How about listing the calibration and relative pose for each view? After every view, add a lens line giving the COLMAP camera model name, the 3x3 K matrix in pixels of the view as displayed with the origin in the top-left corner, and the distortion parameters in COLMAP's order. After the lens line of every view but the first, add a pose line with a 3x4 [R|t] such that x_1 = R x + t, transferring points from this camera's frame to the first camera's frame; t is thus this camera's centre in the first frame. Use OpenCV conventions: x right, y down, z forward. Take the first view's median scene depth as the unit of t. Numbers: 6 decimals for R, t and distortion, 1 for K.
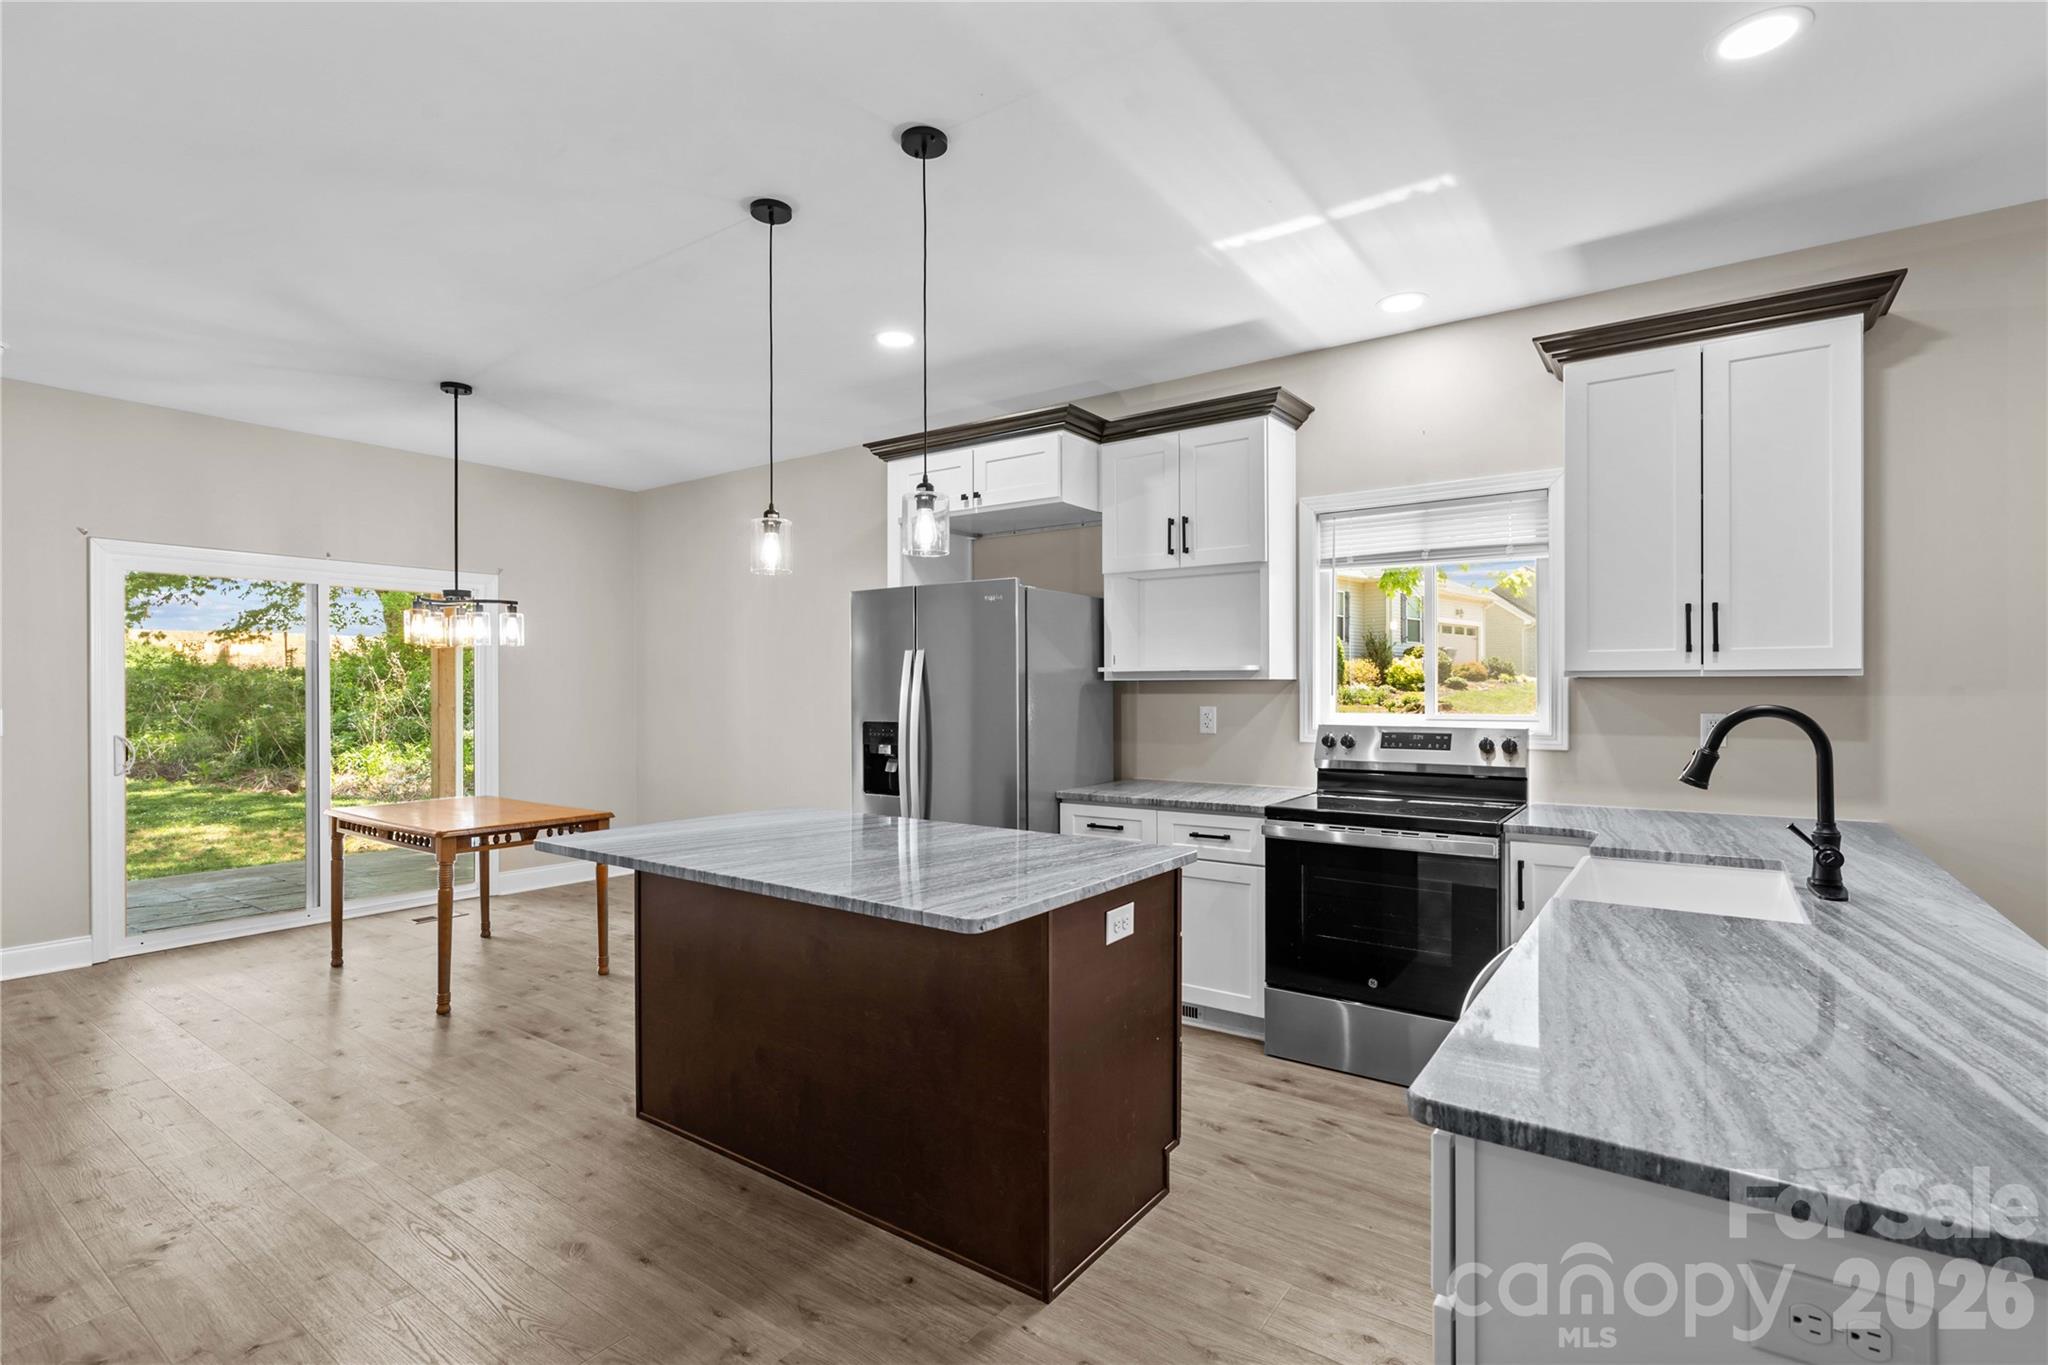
lens RADIAL K [[944.6, 0, 1028.0], [0, 944.6, 691.1], [0, 0, 1]] dist [-0.008050, 0.004854]
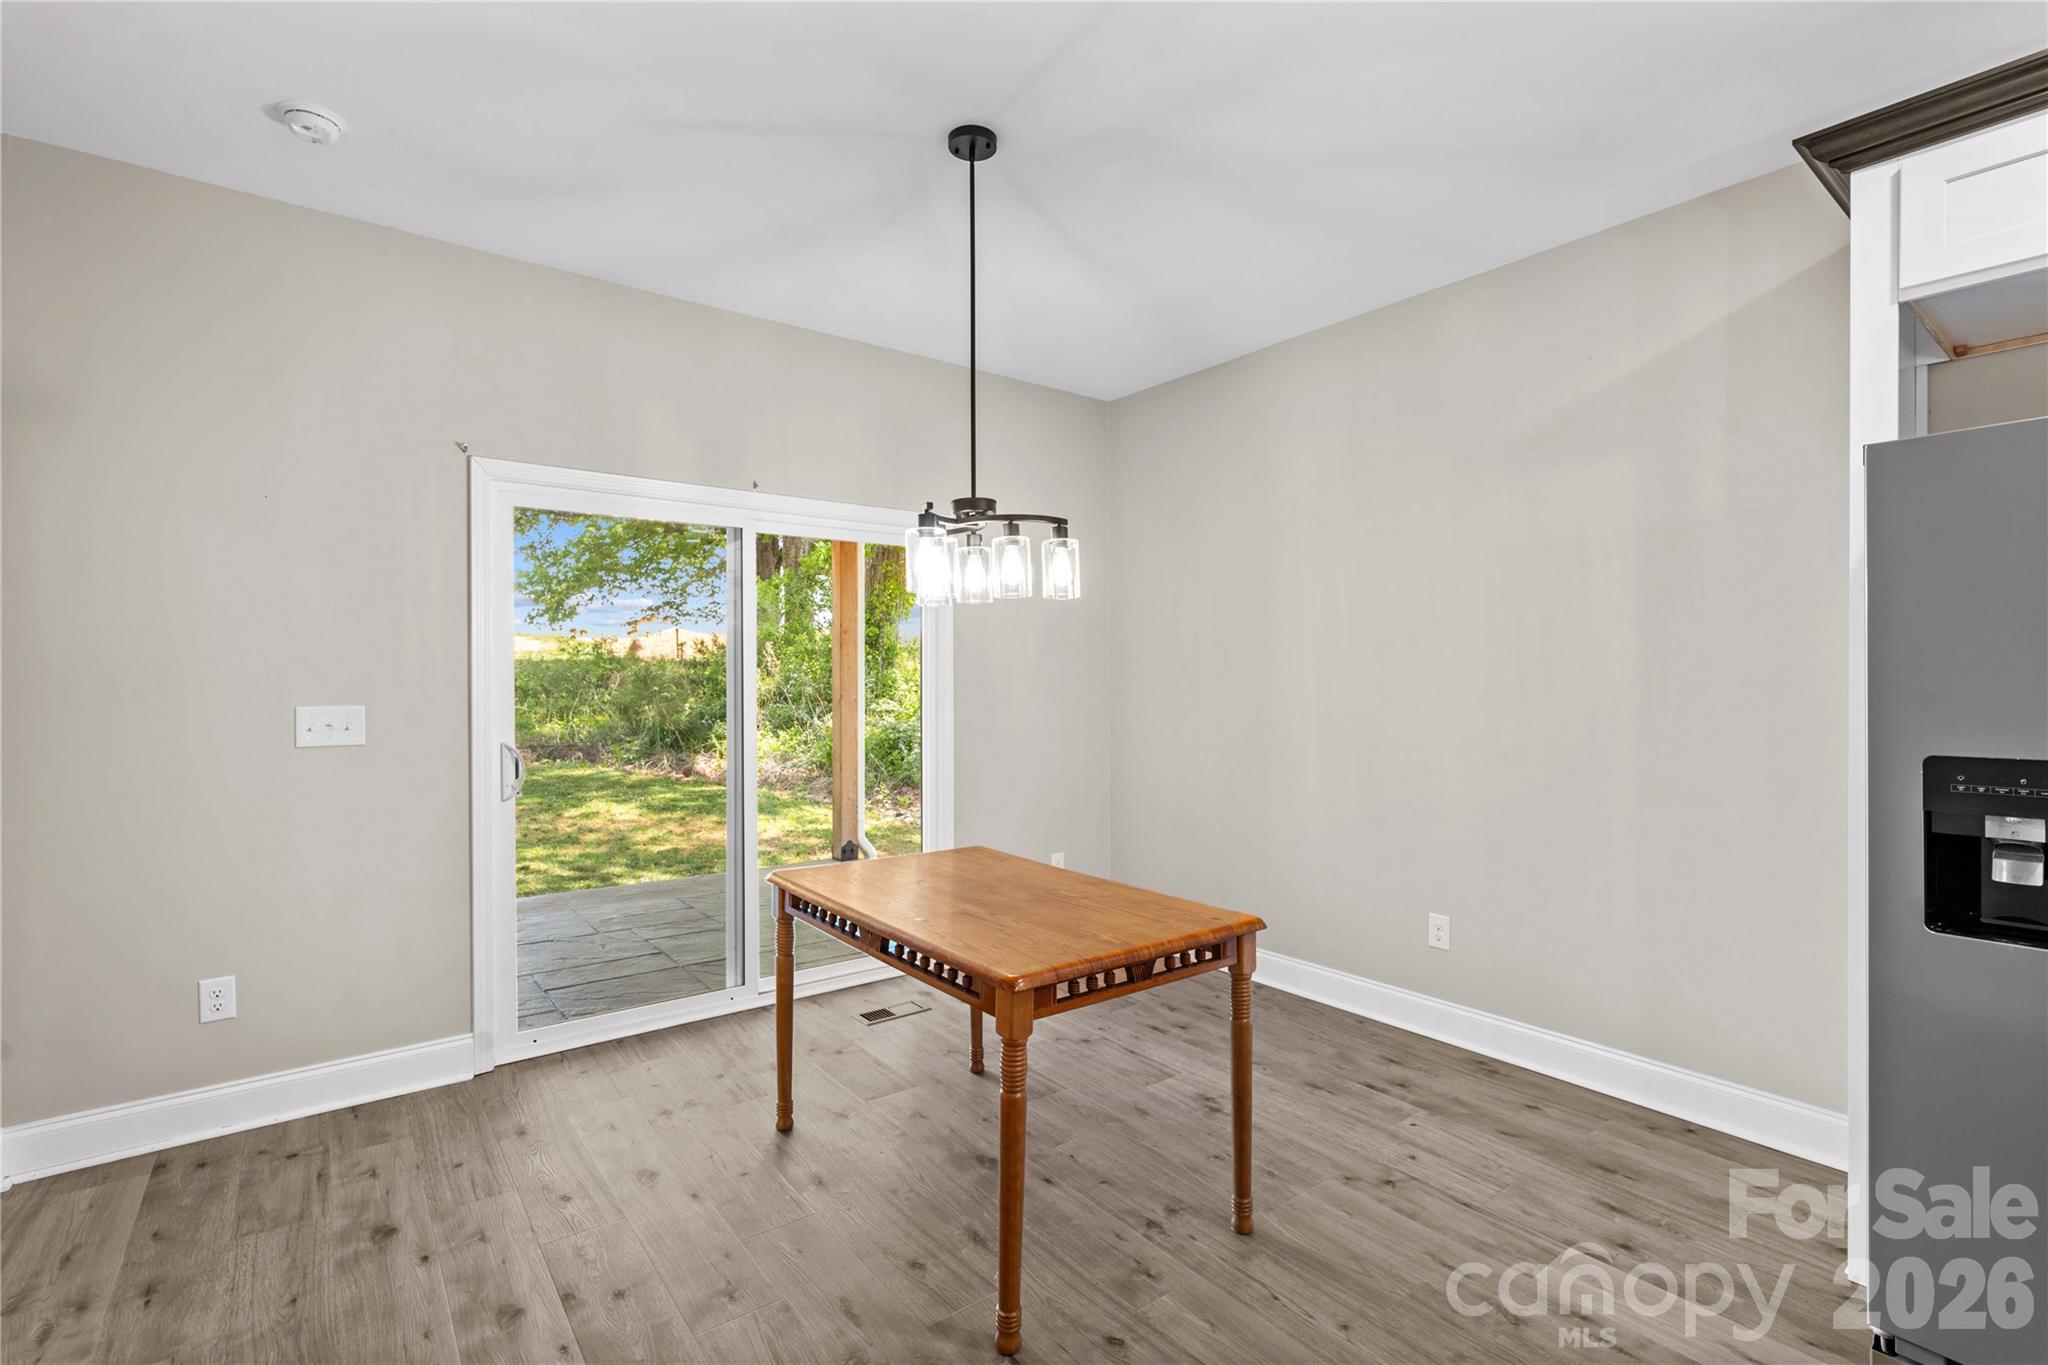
lens RADIAL K [[944.6, 0, 1032.1], [0, 944.6, 685.2], [0, 0, 1]] dist [-0.008050, 0.004854]
pose [[0.953580, 0.002777, -0.301127, -0.420718], [-0.001176, 0.999984, 0.005499, 0.000054], [0.301138, -0.004889, 0.953568, 0.493681]]
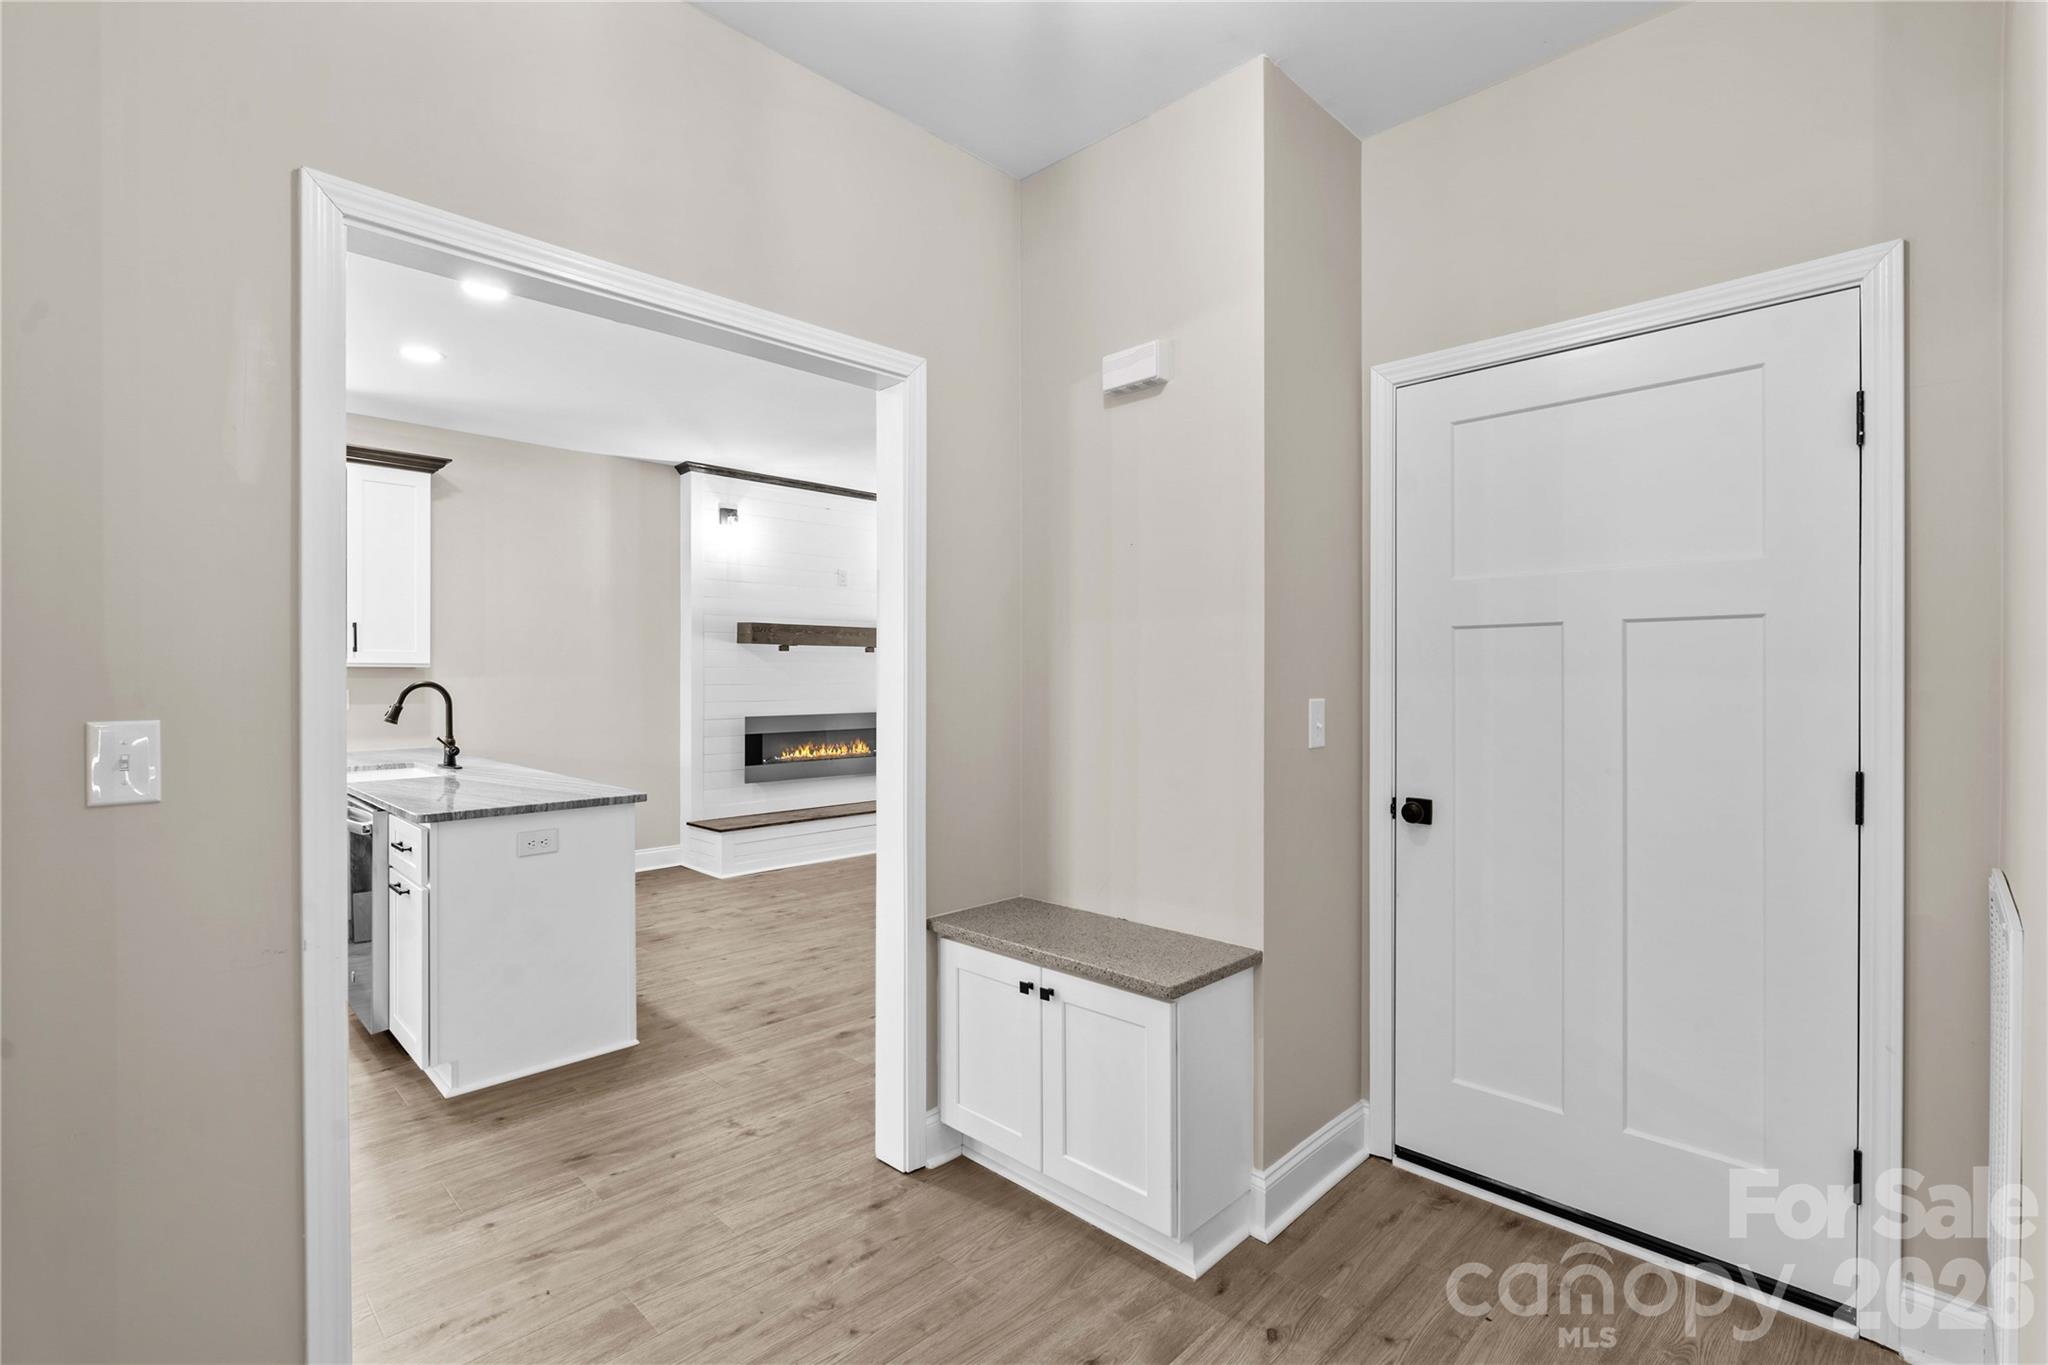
lens RADIAL K [[944.6, 0, 1026.1], [0, 944.6, 659.8], [0, 0, 1]] dist [-0.008050, 0.004854]
pose [[0.164173, 0.018048, 0.986267, -0.508206], [-0.002338, 0.999837, -0.017907, -0.000494], [-0.986429, 0.000633, 0.164188, -0.318264]]
